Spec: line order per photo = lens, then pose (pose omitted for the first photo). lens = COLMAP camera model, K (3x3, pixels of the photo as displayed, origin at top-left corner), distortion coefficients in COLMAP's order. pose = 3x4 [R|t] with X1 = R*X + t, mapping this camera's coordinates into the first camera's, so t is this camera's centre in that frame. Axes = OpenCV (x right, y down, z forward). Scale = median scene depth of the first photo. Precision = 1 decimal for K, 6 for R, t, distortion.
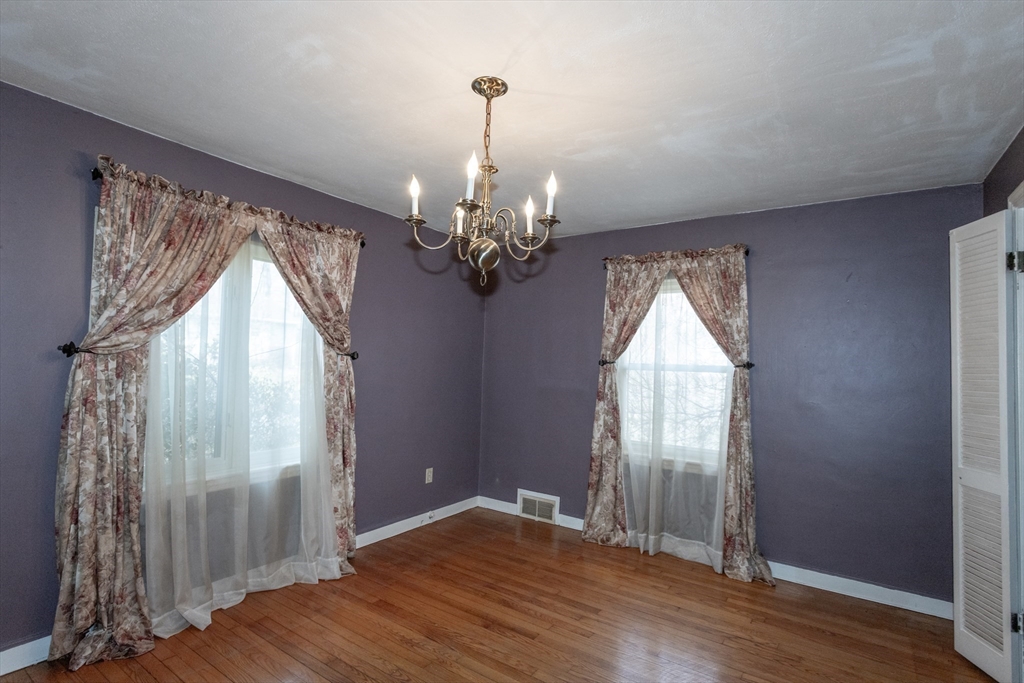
lens RADIAL K [[497.7, 0, 511.1], [0, 497.7, 348.6], [0, 0, 1]] dist [0.000939, -0.000082]
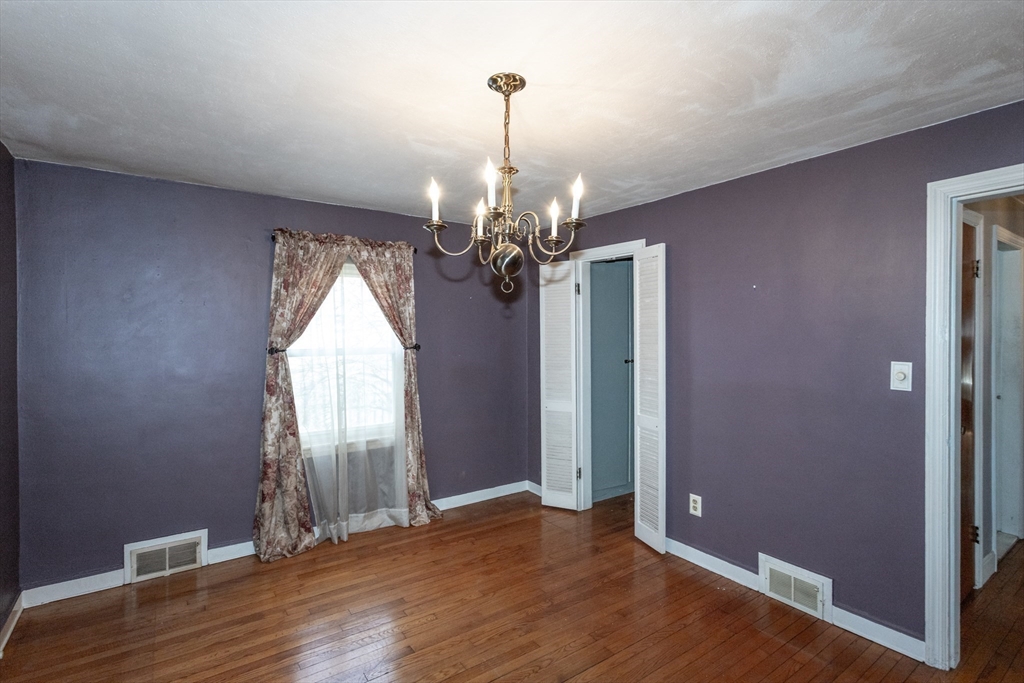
lens RADIAL K [[496.8, 0, 513.1], [0, 496.8, 337.5], [0, 0, 1]] dist [0.001040, 0.000513]
pose [[0.340703, -0.040650, 0.939292, -0.563169], [-0.013904, 0.998738, 0.048266, -0.049763], [-0.940068, -0.029504, 0.339707, 0.381518]]
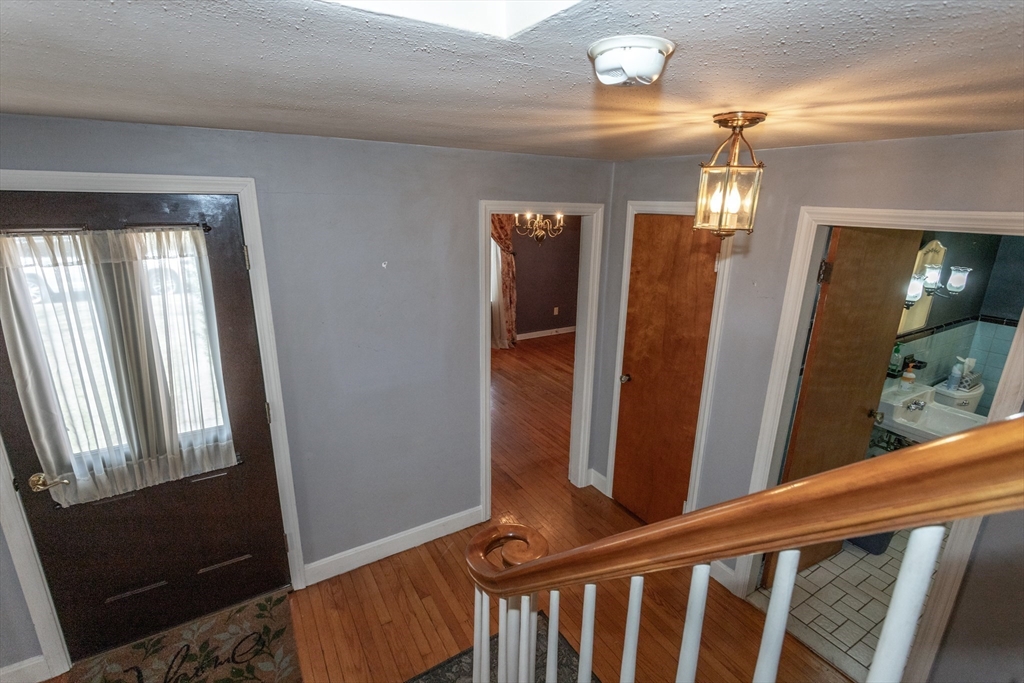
lens RADIAL K [[487.5, 0, 512.0], [0, 487.5, 341.5], [0, 0, 1]] dist [0.000780, 0.000090]
pose [[0.913209, 0.105564, -0.393580, 0.558661], [0.018701, 0.953987, 0.299265, -0.261748], [0.407062, -0.280652, 0.869215, -0.967726]]
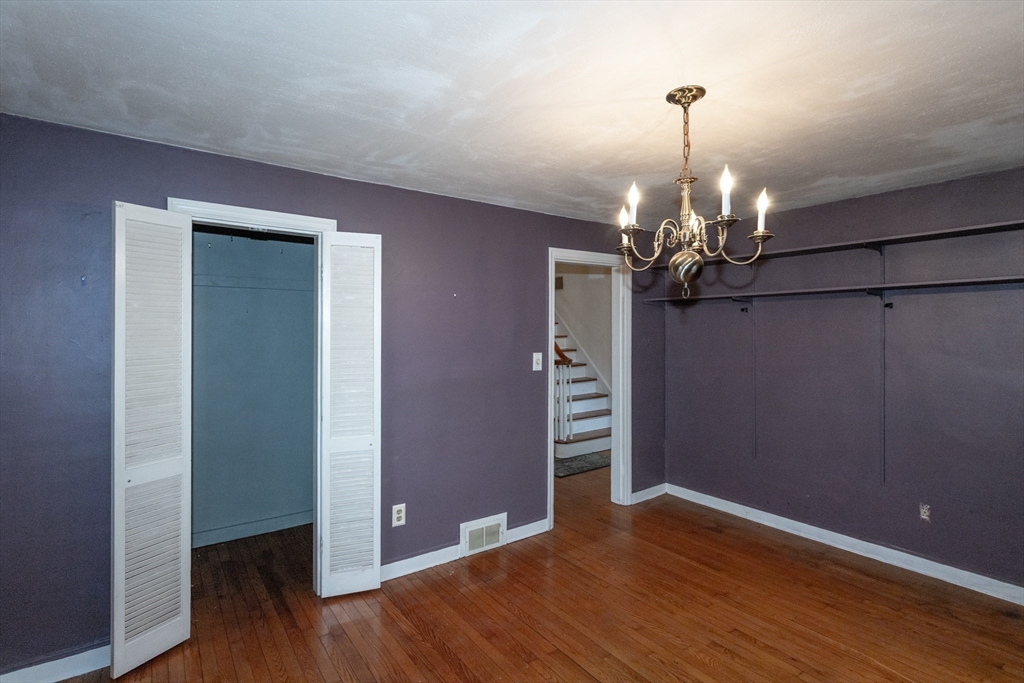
lens RADIAL K [[490.0, 0, 509.5], [0, 490.0, 327.2], [0, 0, 1]] dist [-0.000791, -0.000467]
pose [[-0.940525, -0.031351, 0.338276, -0.033661], [-0.040100, 0.999017, -0.018904, -0.024034], [-0.337350, -0.031344, -0.940857, 1.179577]]
